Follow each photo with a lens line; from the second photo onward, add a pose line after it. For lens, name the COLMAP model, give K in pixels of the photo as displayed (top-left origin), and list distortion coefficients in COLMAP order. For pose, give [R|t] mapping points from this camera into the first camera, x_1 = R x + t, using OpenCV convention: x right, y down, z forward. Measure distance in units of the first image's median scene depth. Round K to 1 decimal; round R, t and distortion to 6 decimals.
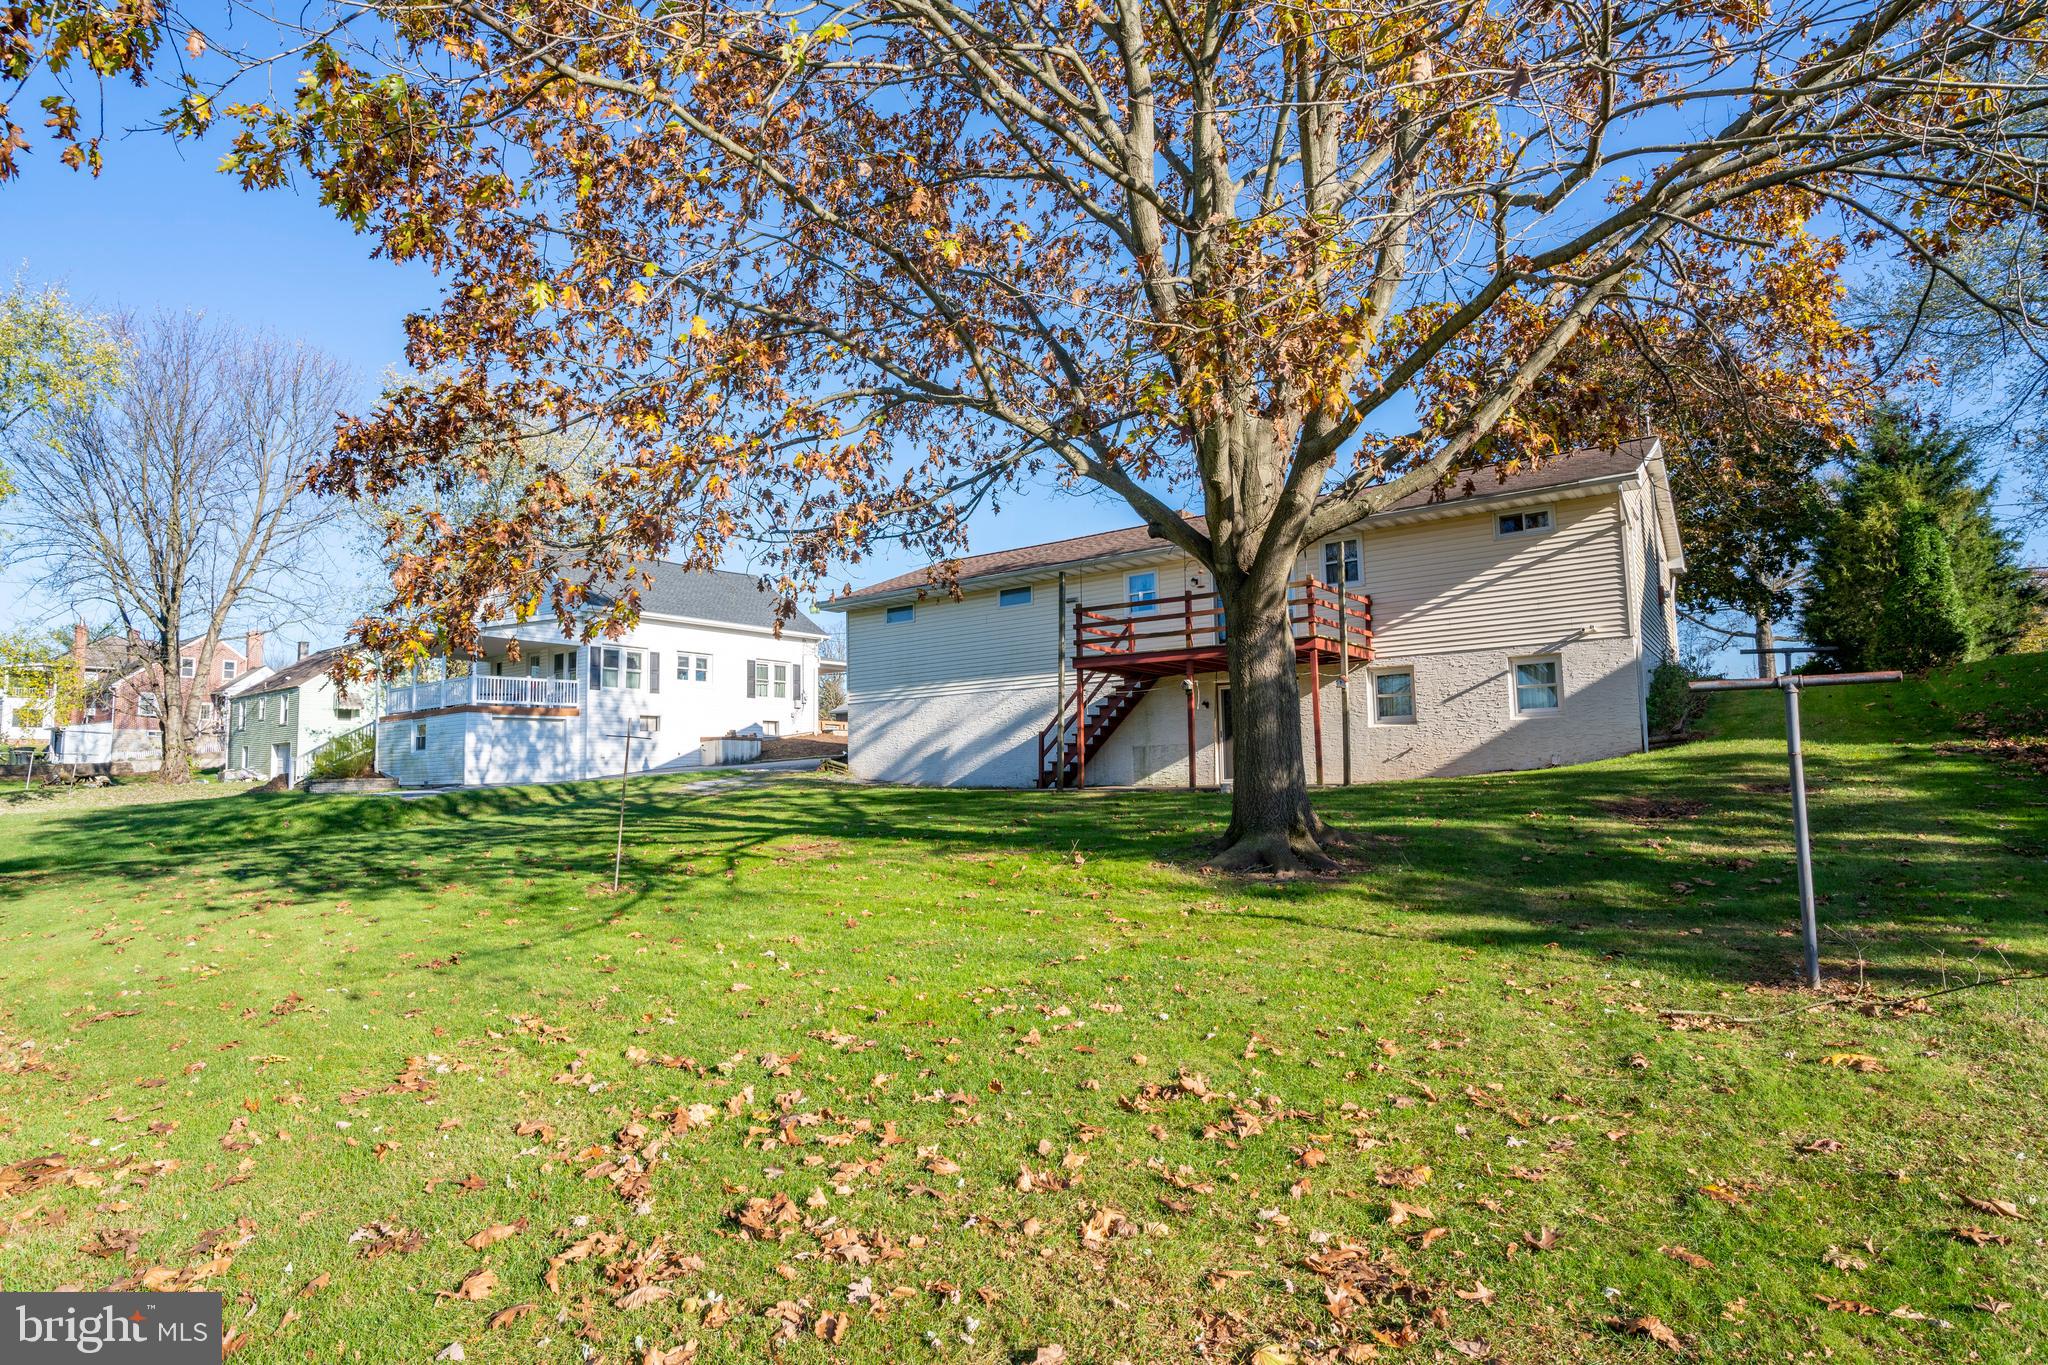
lens RADIAL K [[1026.0, 0, 1024.0], [0, 1026.0, 682.5], [0, 0, 1]] dist [-0.068310, -0.000400]
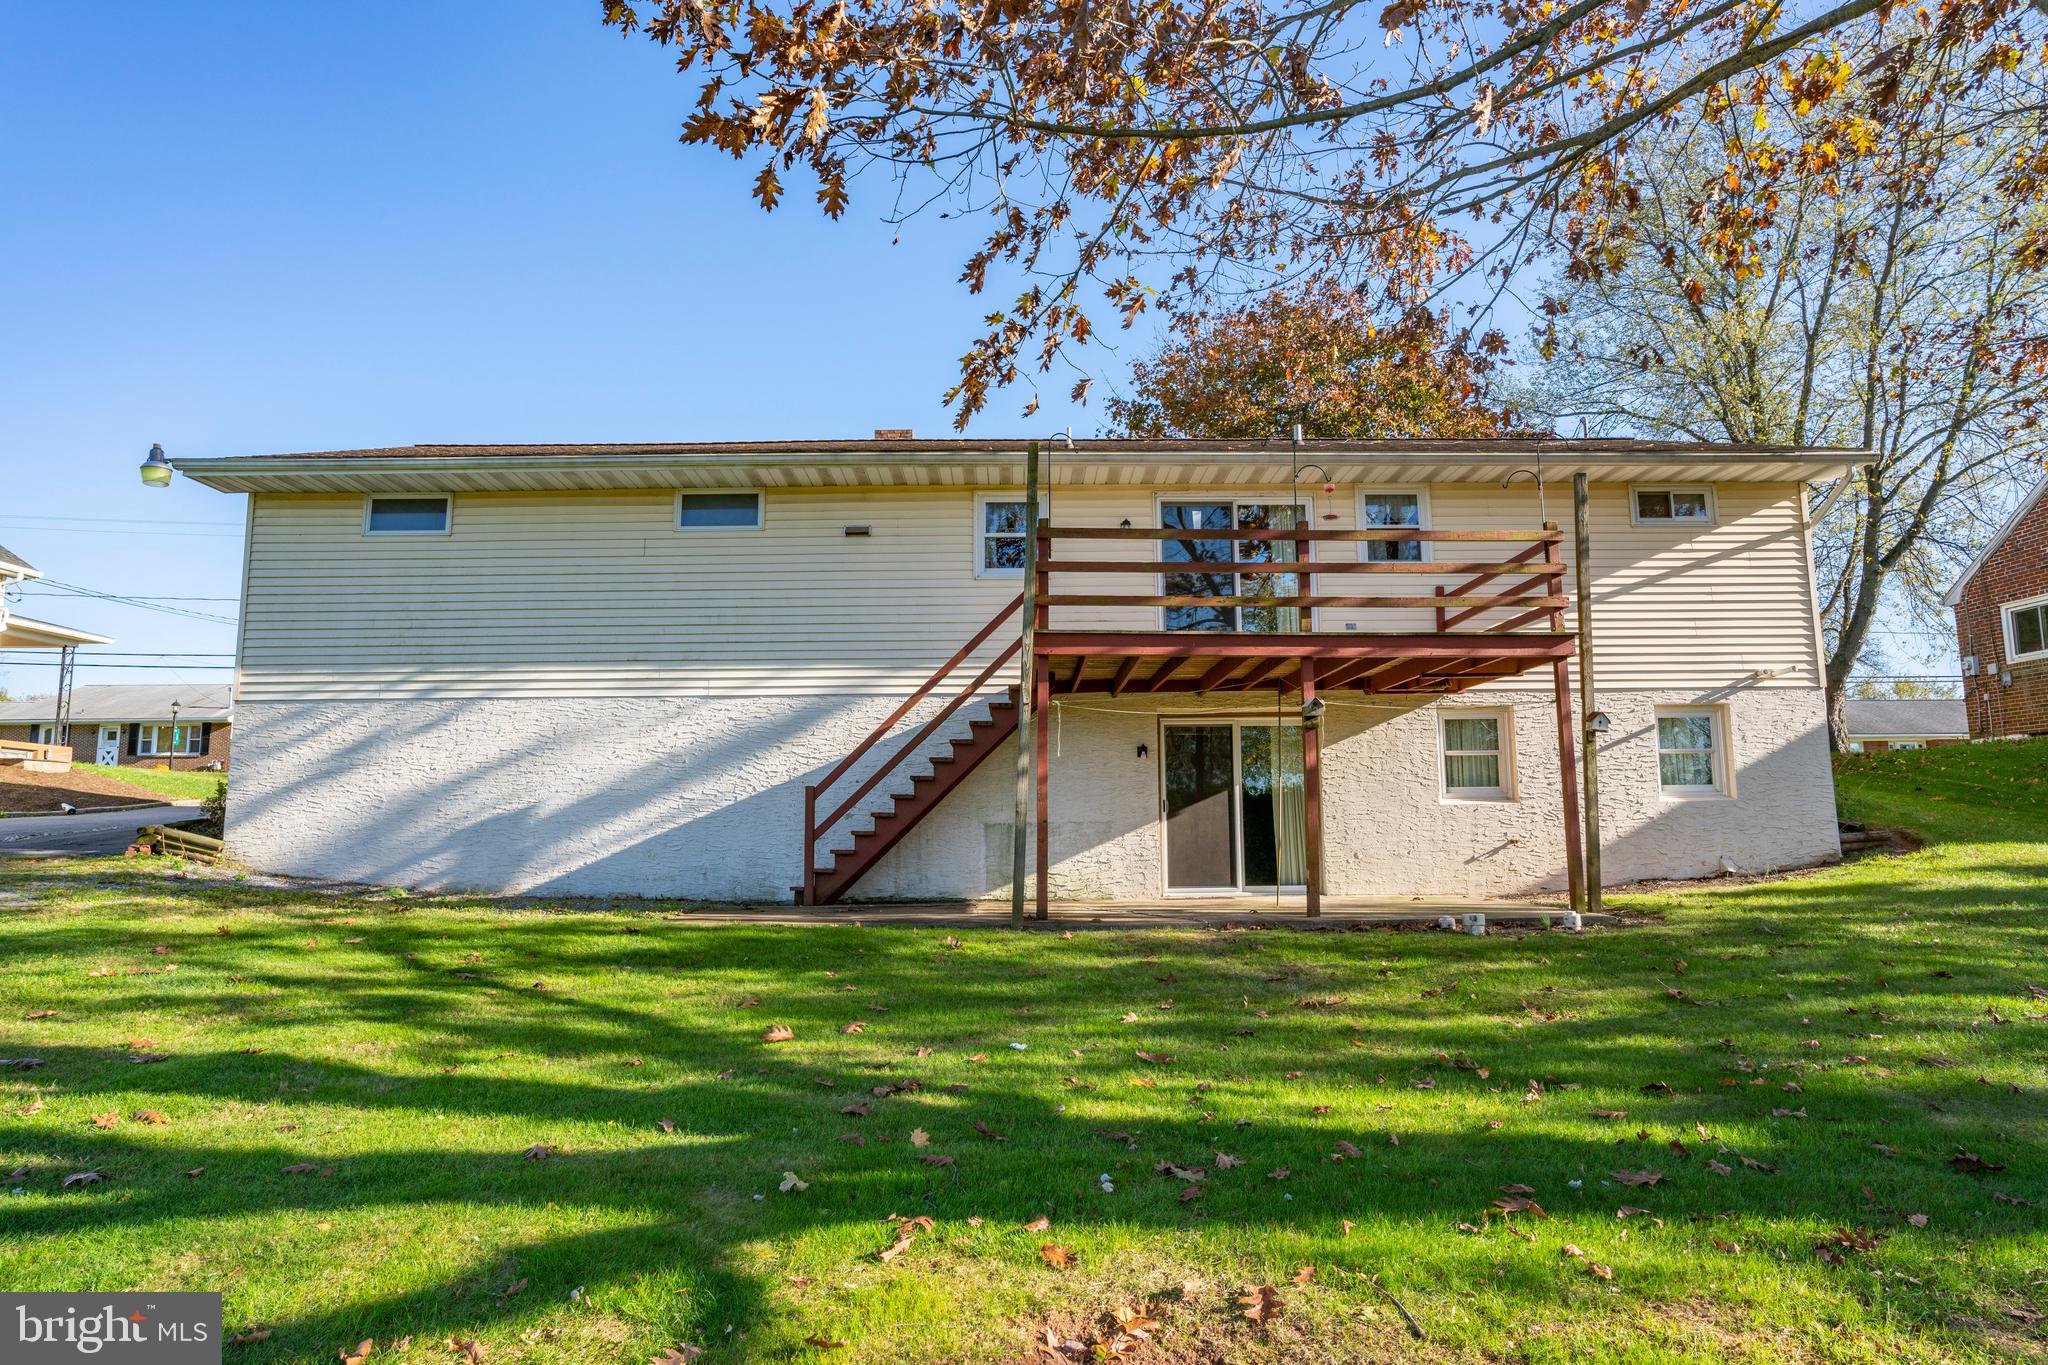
lens RADIAL K [[1147.0, 0, 1024.0], [0, 1147.0, 682.5], [0, 0, 1]] dist [-0.041163, 0.002854]
pose [[0.812691, 0.093420, 0.575157, -0.253222], [-0.065024, 0.995439, -0.069807, 0.035458], [-0.579055, 0.019332, 0.815059, 0.589900]]
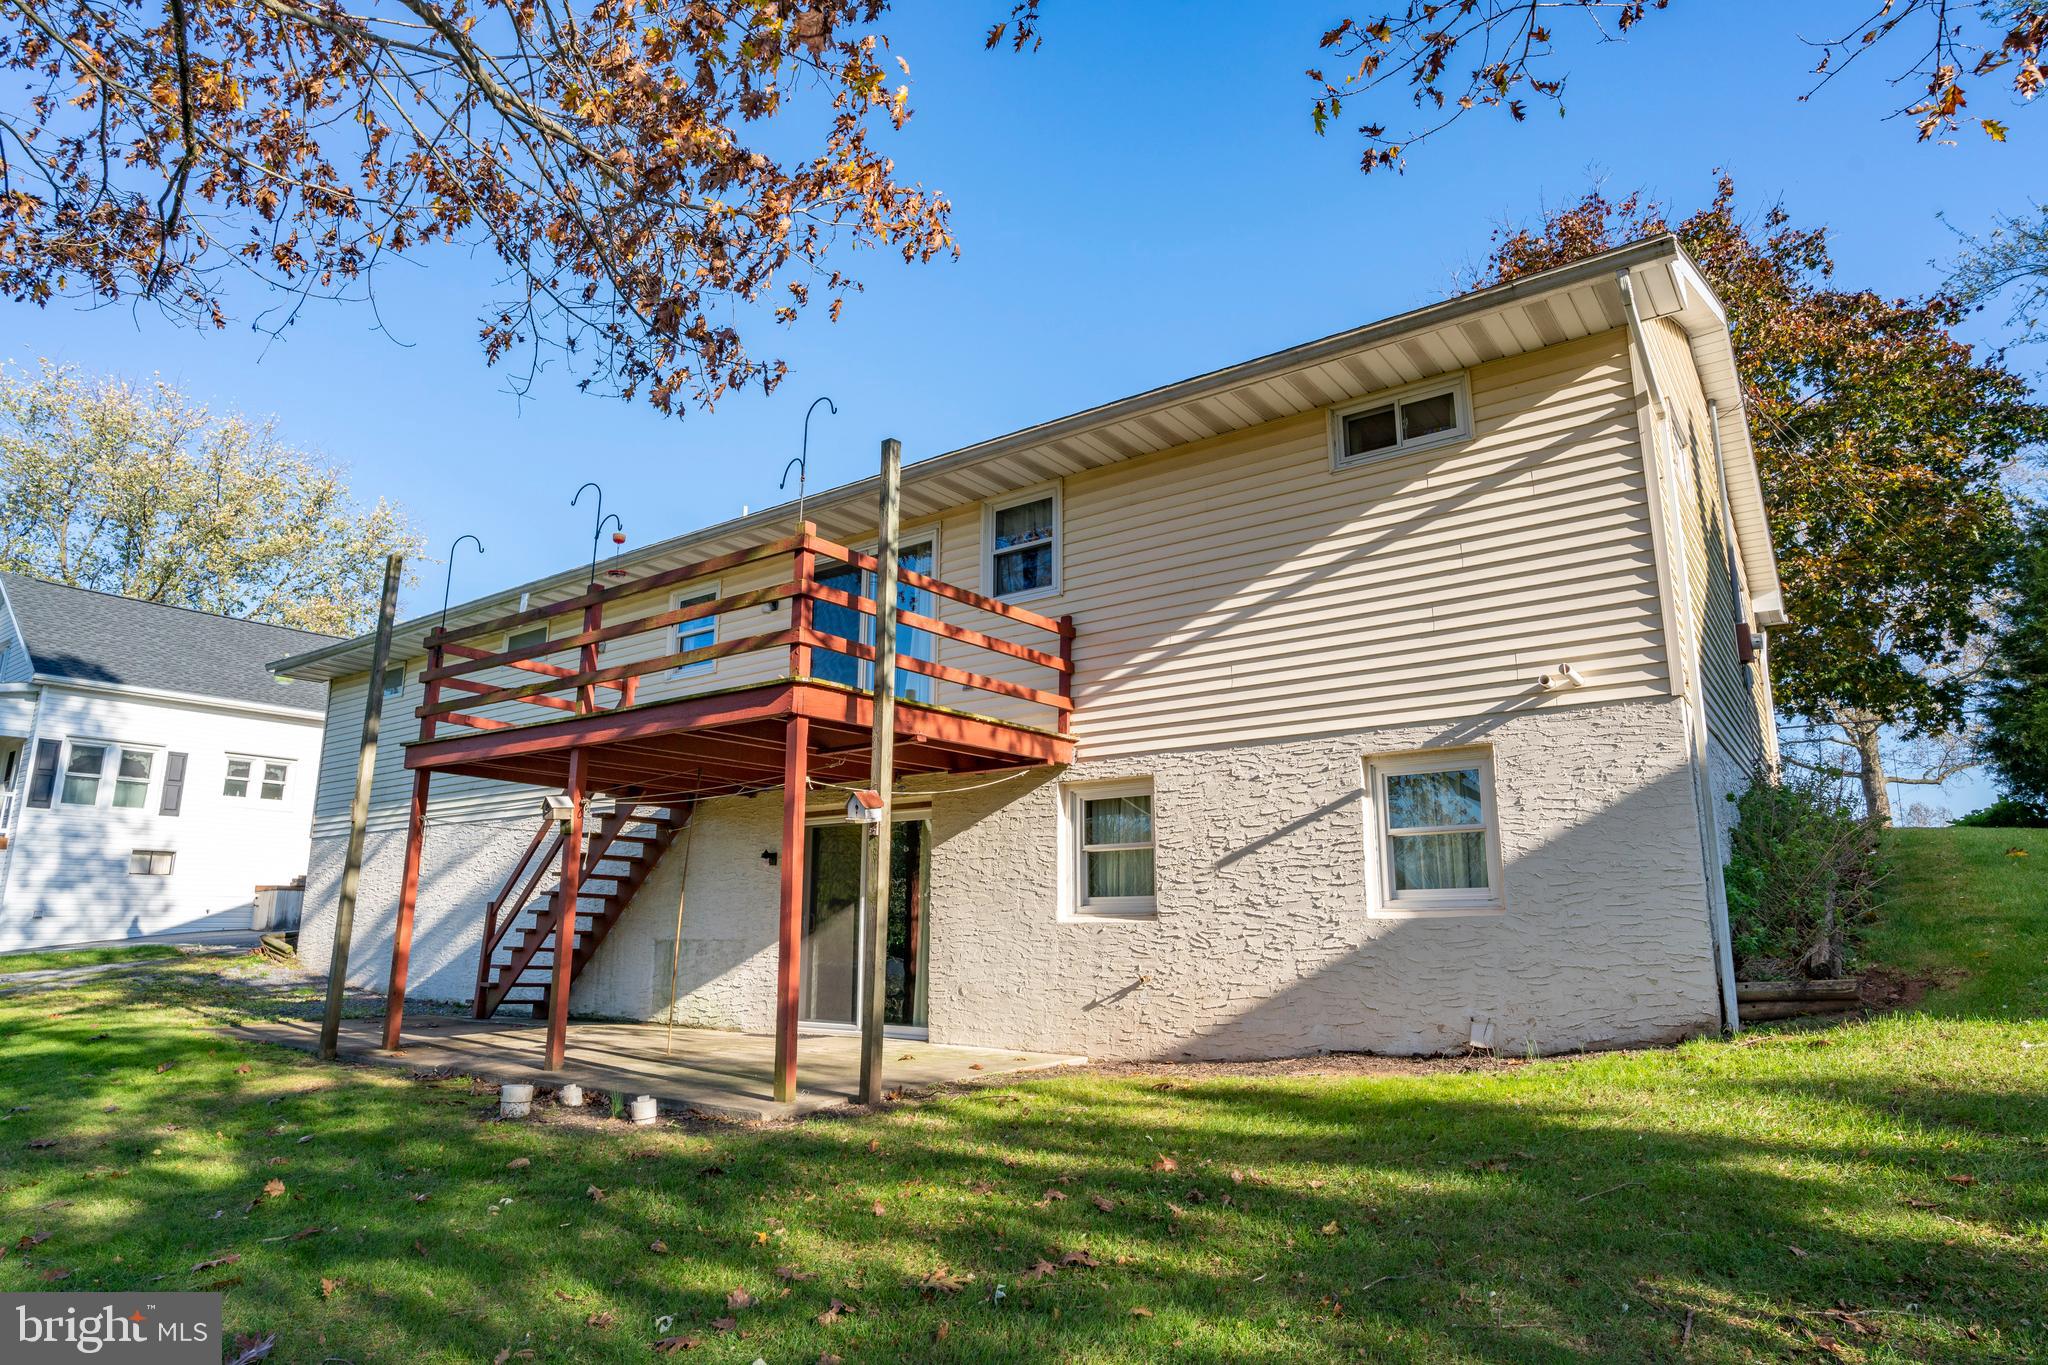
lens RADIAL K [[1147.0, 0, 1024.0], [0, 1147.0, 682.5], [0, 0, 1]] dist [-0.041163, 0.002854]
pose [[0.999703, 0.023227, 0.007374, 0.317735], [-0.022149, 0.992214, -0.122556, 0.003901], [-0.010163, 0.122356, 0.992434, 0.513696]]
